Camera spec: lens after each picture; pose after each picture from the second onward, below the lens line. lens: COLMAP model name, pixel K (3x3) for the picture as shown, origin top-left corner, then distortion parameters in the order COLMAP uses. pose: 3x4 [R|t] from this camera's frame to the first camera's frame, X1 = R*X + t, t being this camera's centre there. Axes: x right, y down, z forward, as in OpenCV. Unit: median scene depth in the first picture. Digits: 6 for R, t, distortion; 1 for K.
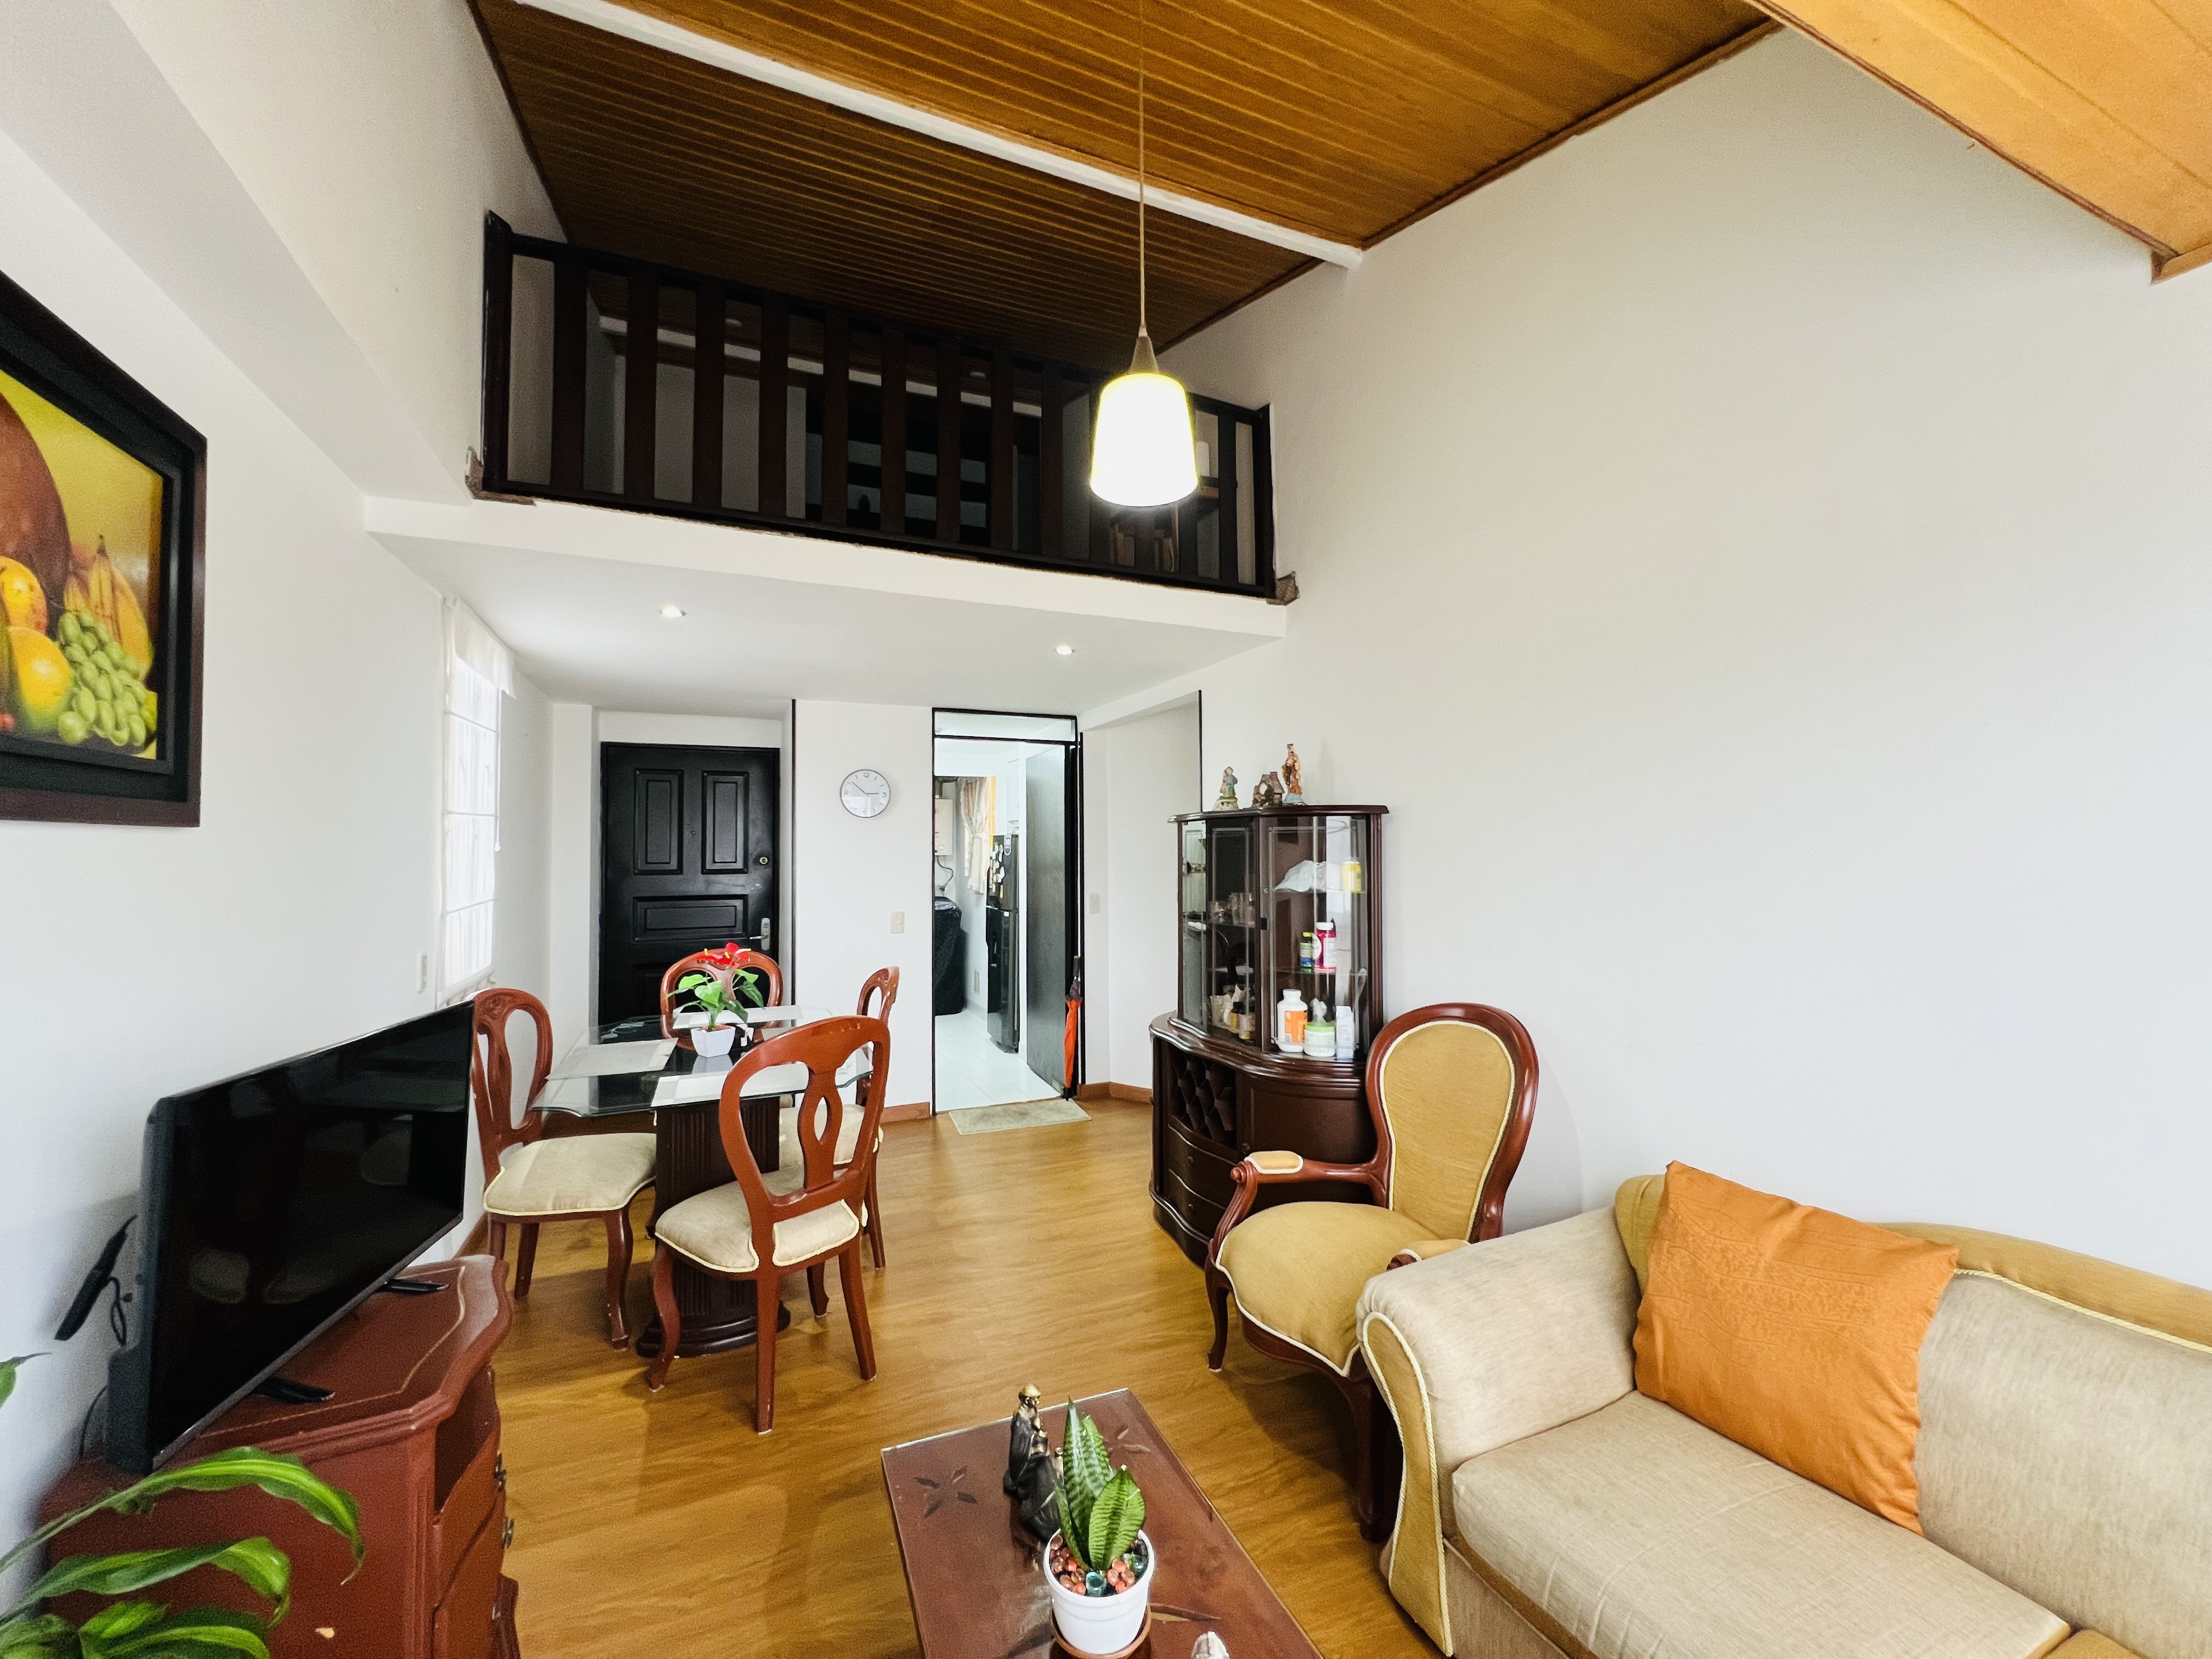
lens RADIAL K [[876.9, 0, 1106.0], [0, 876.9, 829.5], [0, 0, 1]] dist [0.000499, 0.000038]
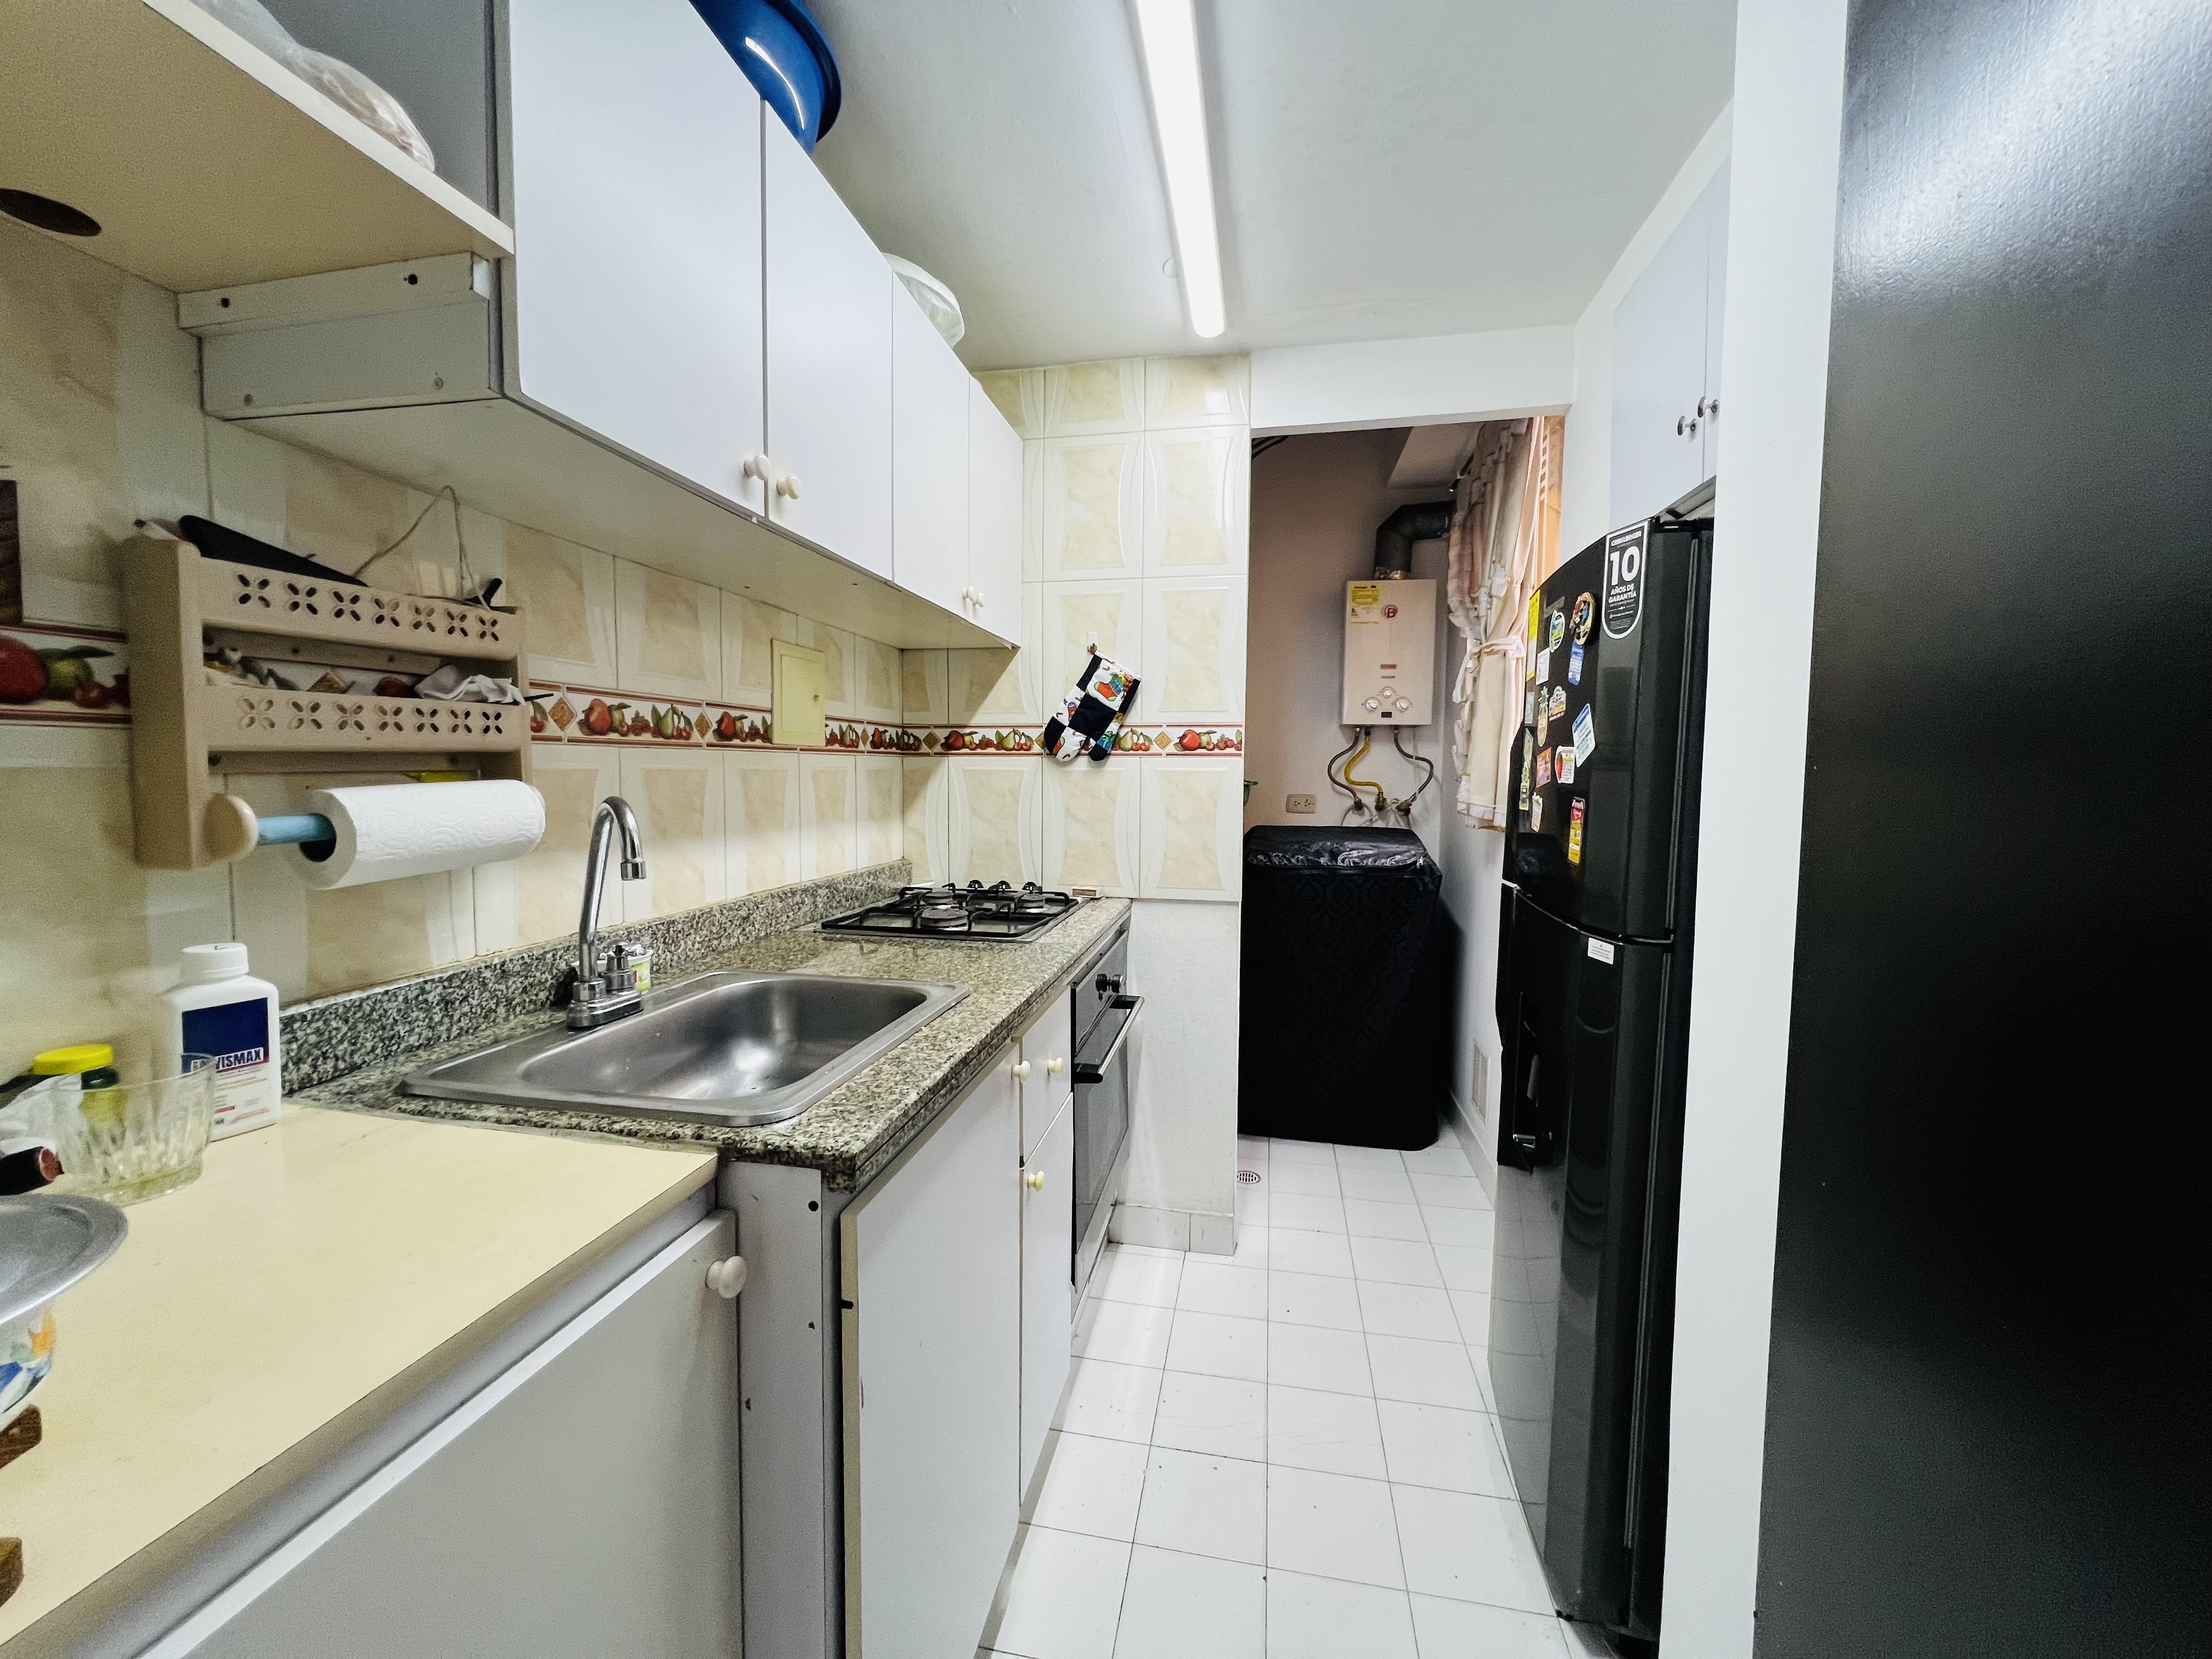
lens RADIAL K [[876.9, 0, 1106.0], [0, 876.9, 829.5], [0, 0, 1]] dist [0.000499, 0.000038]
pose [[0.825640, 0.050498, -0.561933, -0.093835], [0.000675, 0.995897, 0.090488, 0.051542], [0.564197, -0.075090, 0.822218, 0.761792]]
